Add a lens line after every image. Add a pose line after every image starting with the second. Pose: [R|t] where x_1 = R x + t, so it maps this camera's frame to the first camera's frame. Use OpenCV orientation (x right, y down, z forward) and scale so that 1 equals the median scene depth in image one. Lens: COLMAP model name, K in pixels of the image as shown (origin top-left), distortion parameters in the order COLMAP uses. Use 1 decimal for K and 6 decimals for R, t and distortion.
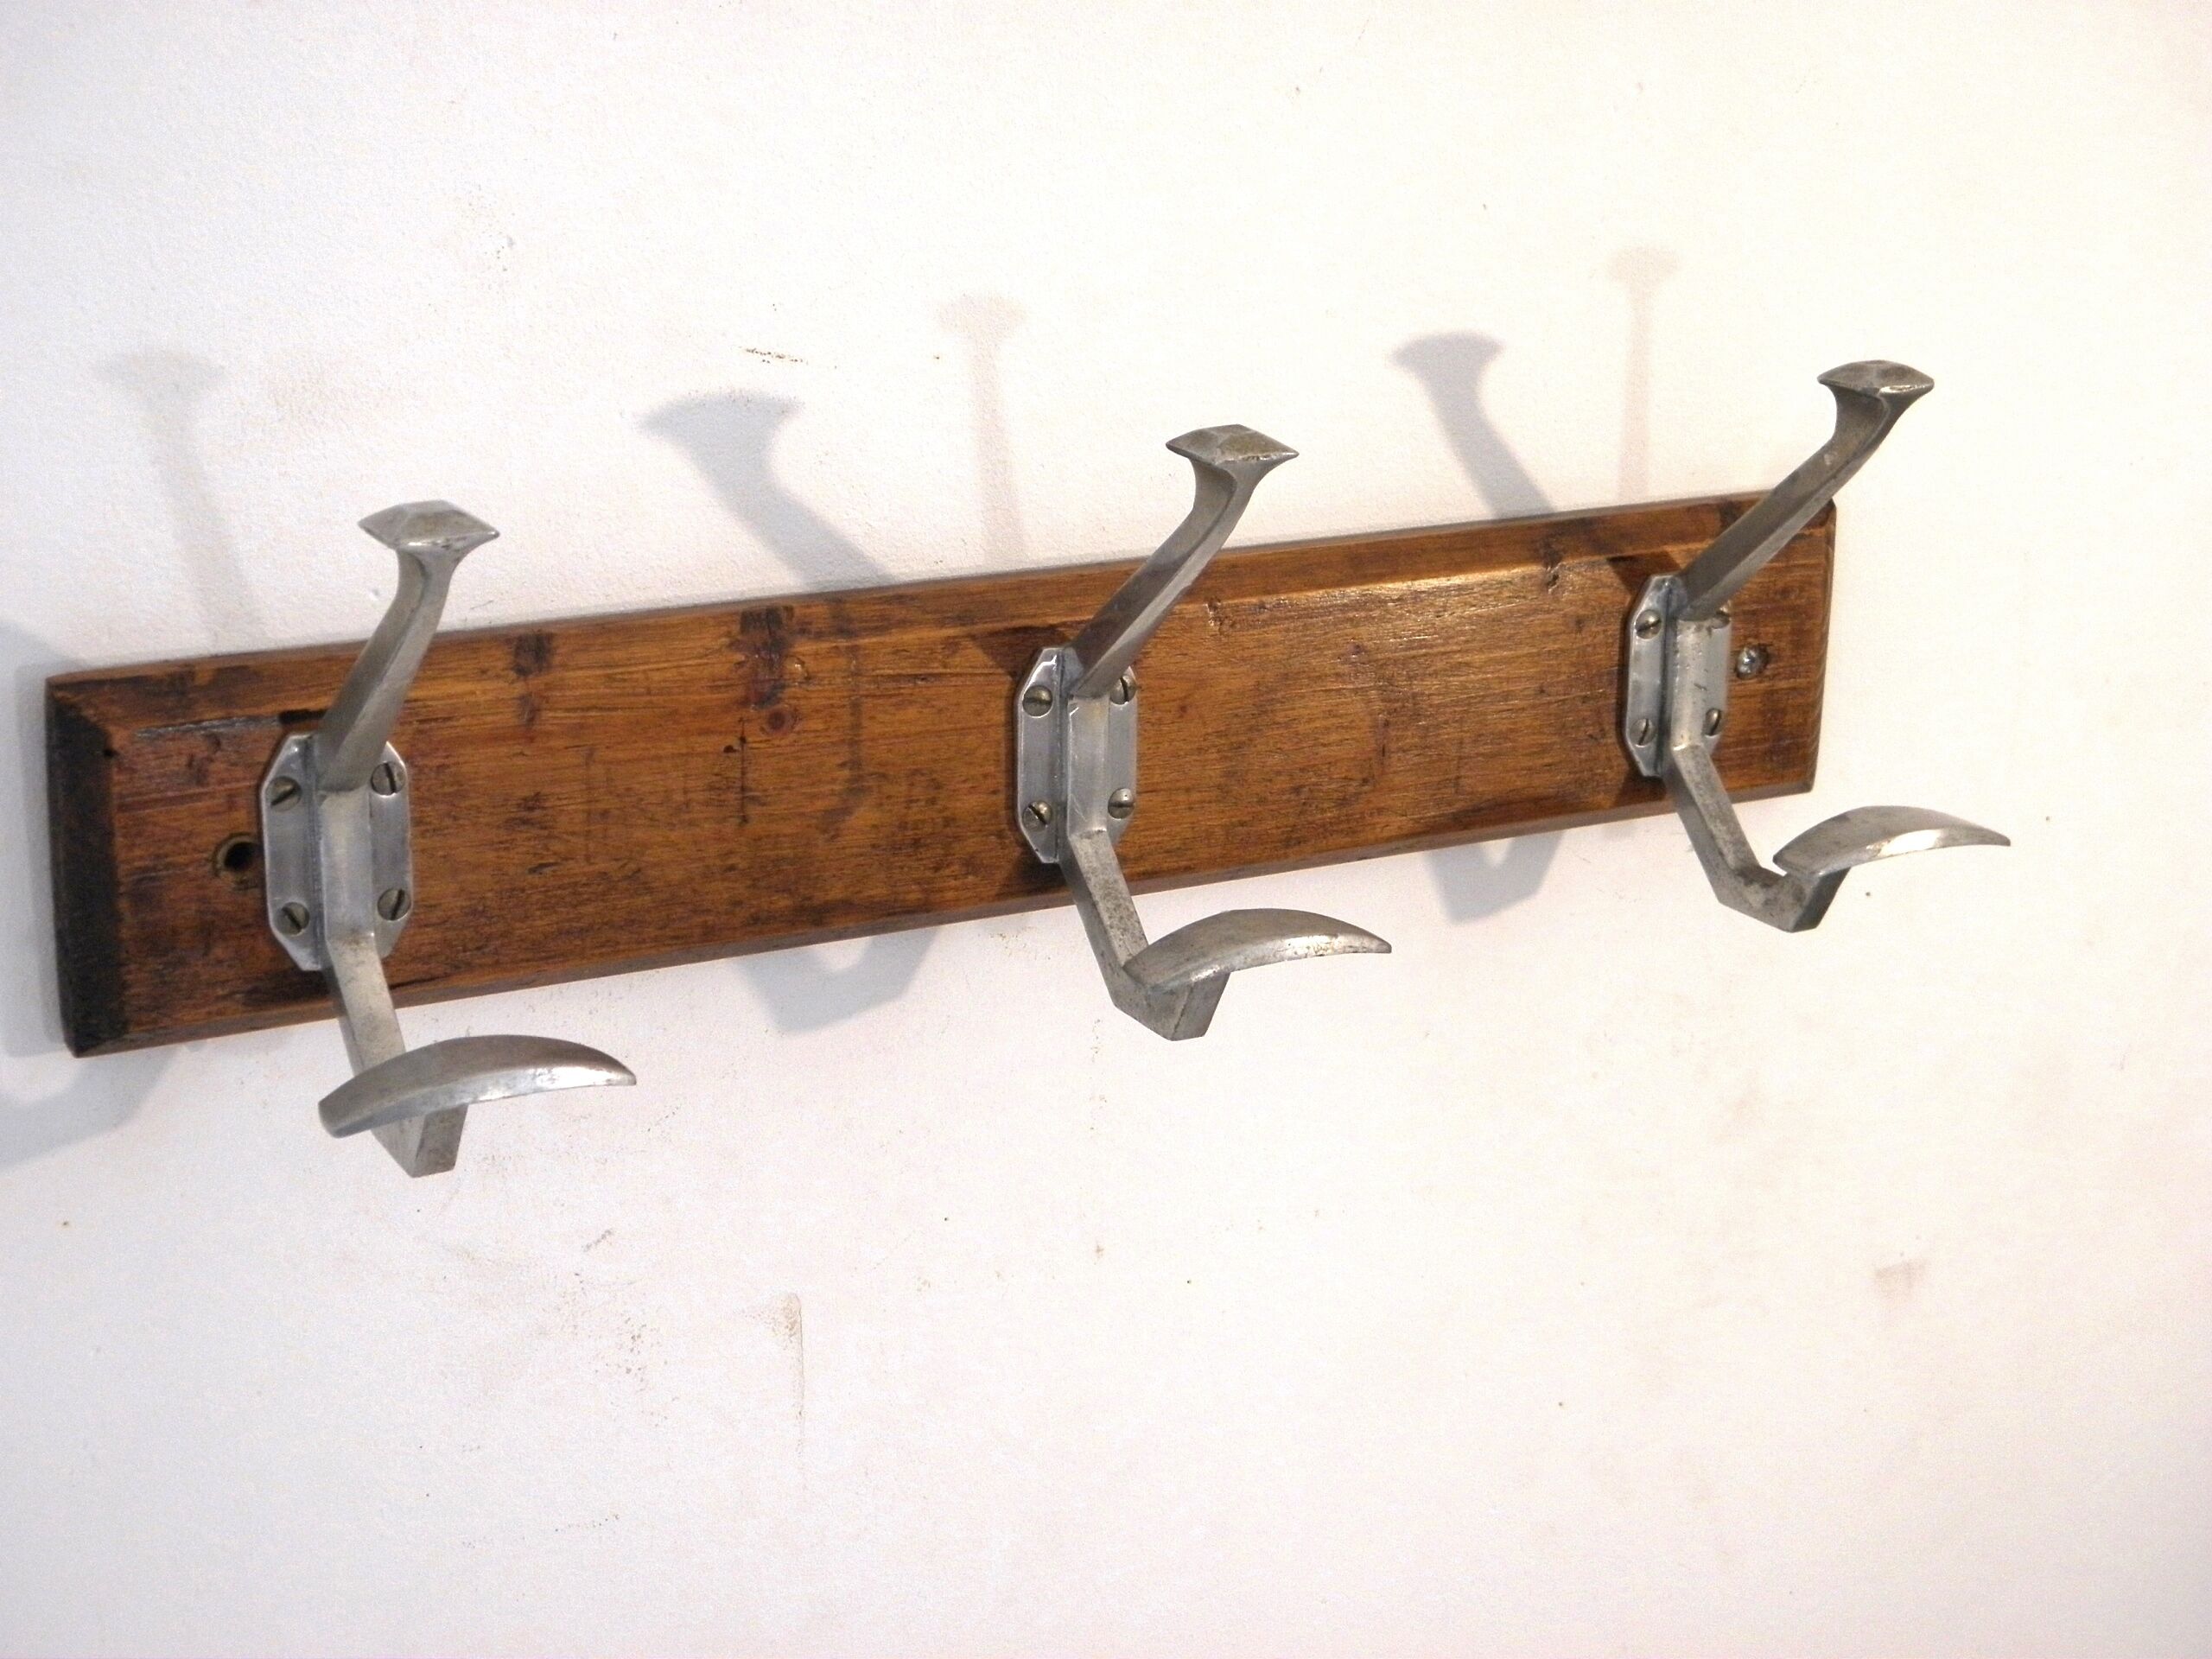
lens RADIAL K [[3648.9, 0, 1118.8], [0, 3648.9, 808.4], [0, 0, 1]] dist [0.104155, 0.000000]
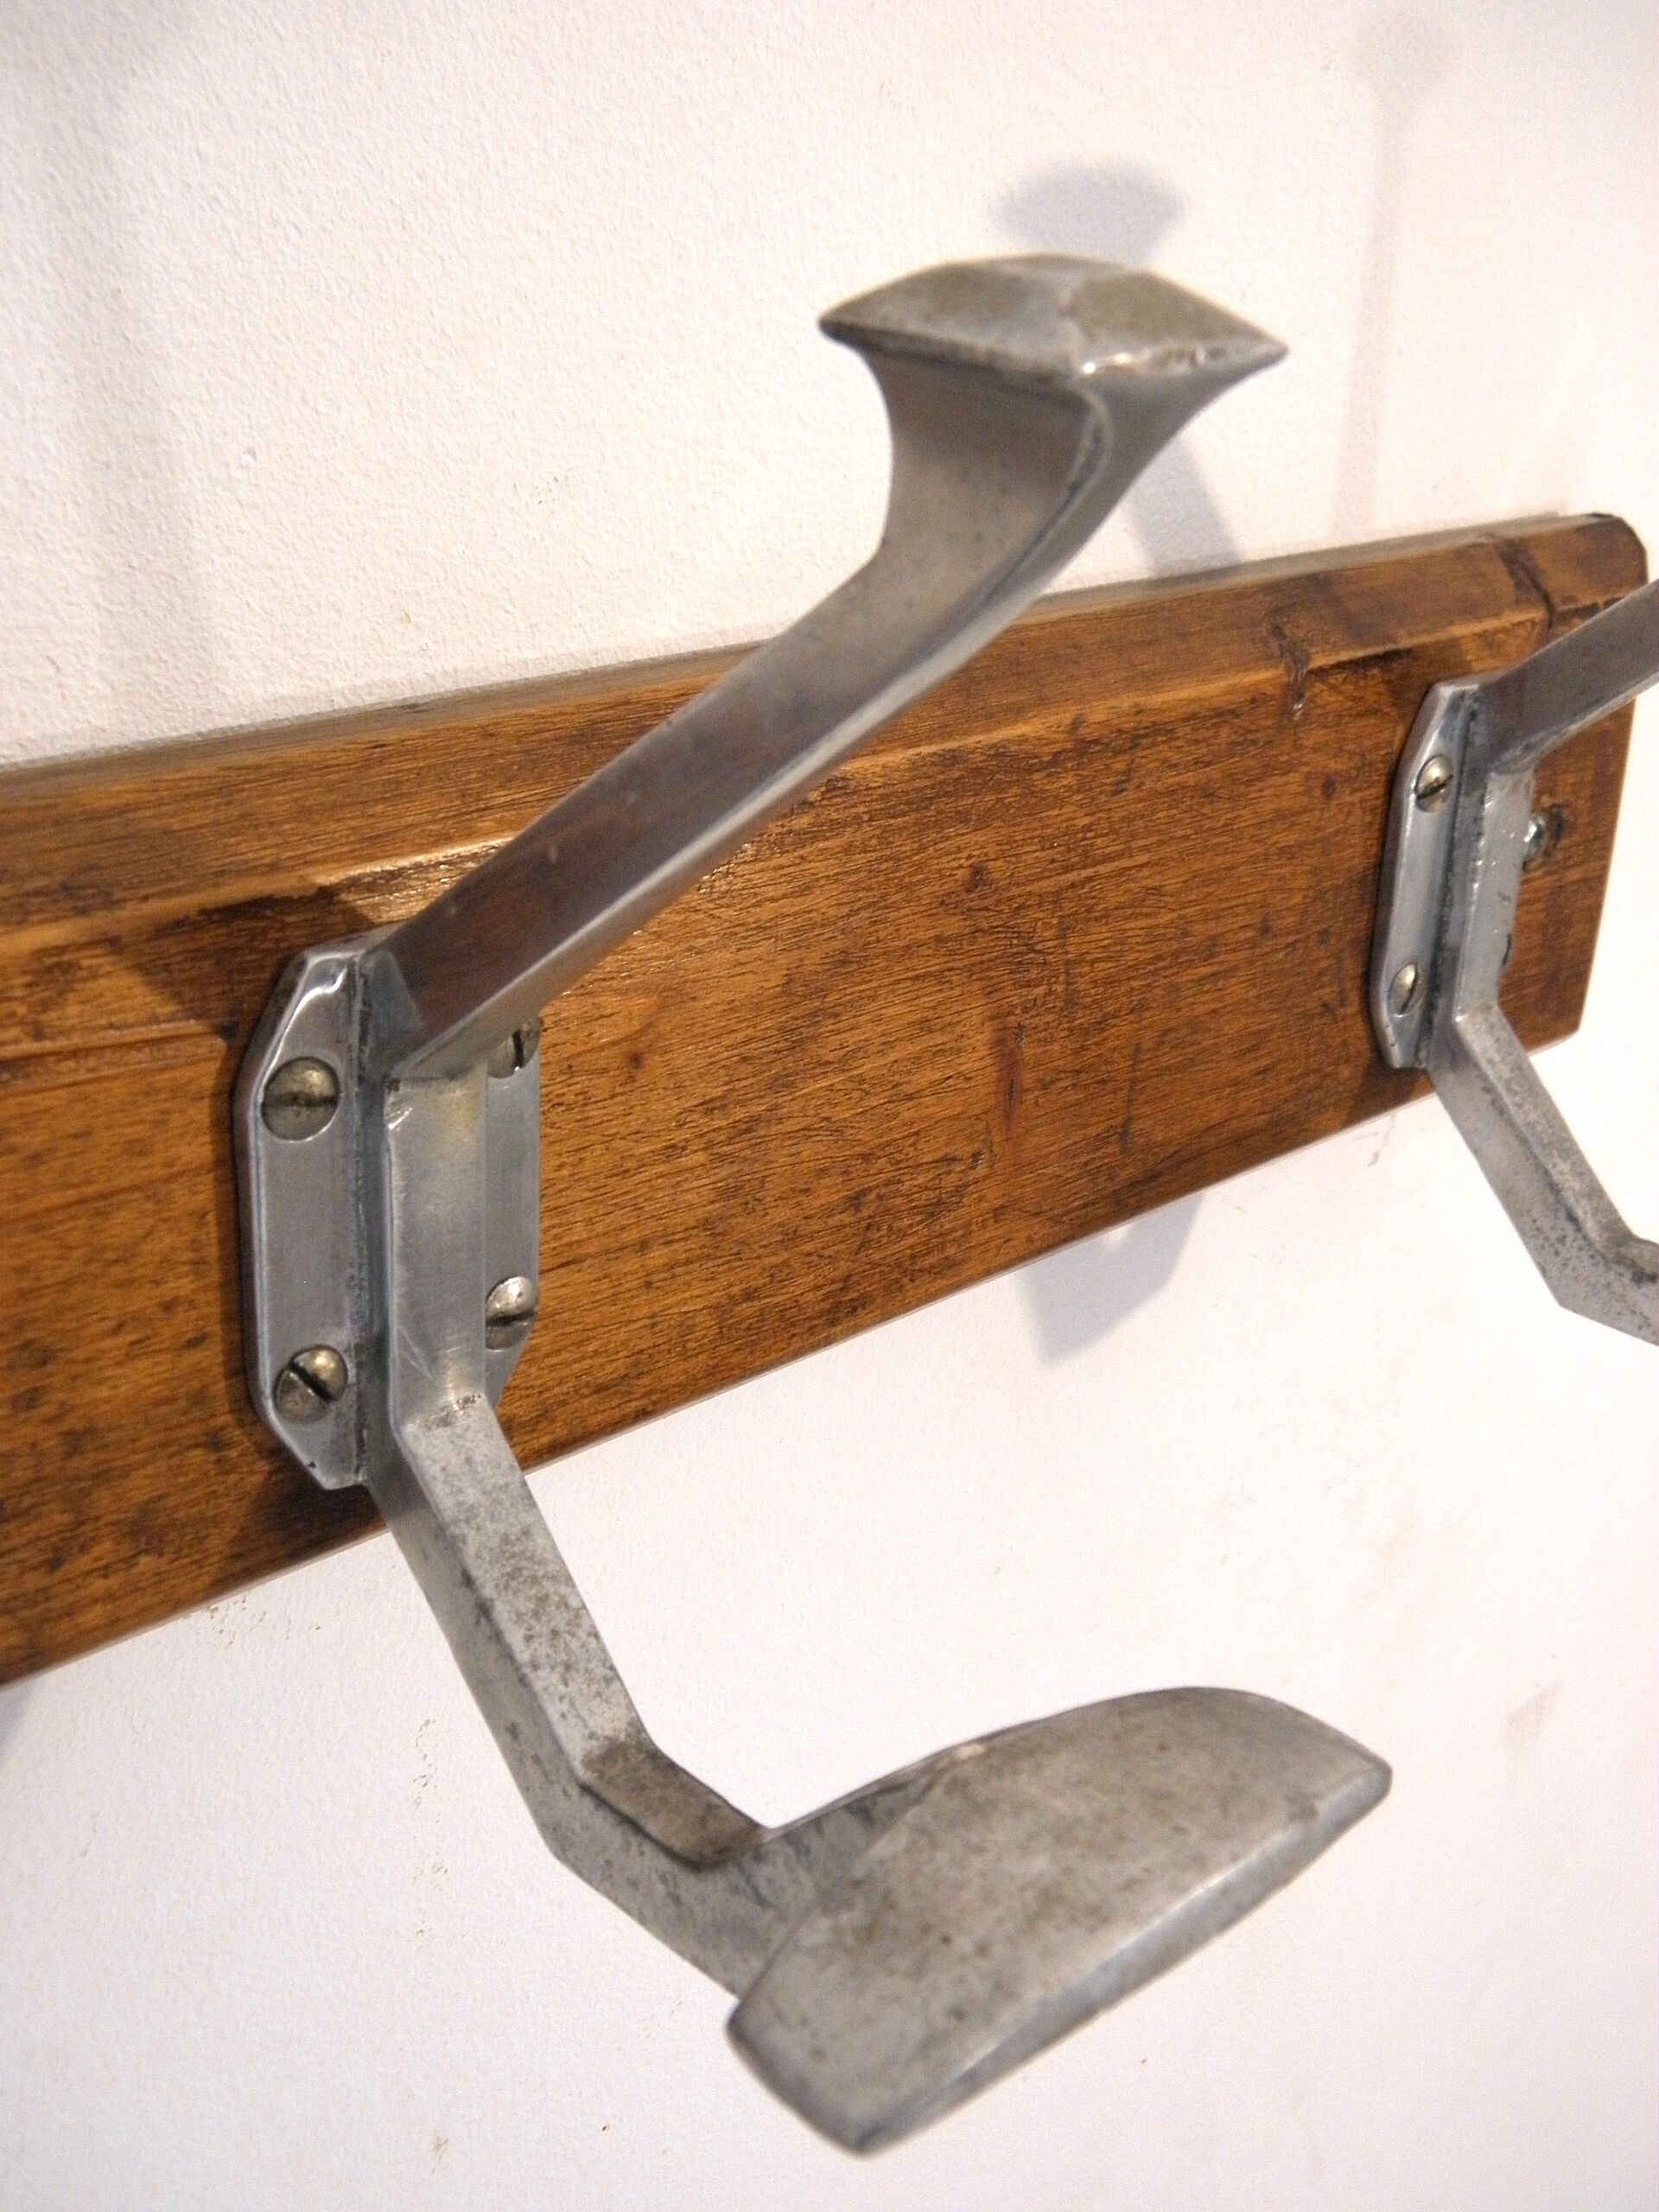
lens RADIAL K [[2656.0, 0, 831.5], [0, 2656.0, 1150.5], [0, 0, 1]] dist [-0.053085, 0.000000]
pose [[0.958858, -0.078378, 0.272853, -0.044191], [0.042653, 0.989997, 0.134490, -0.057822], [-0.280665, -0.117318, 0.952609, 0.729294]]
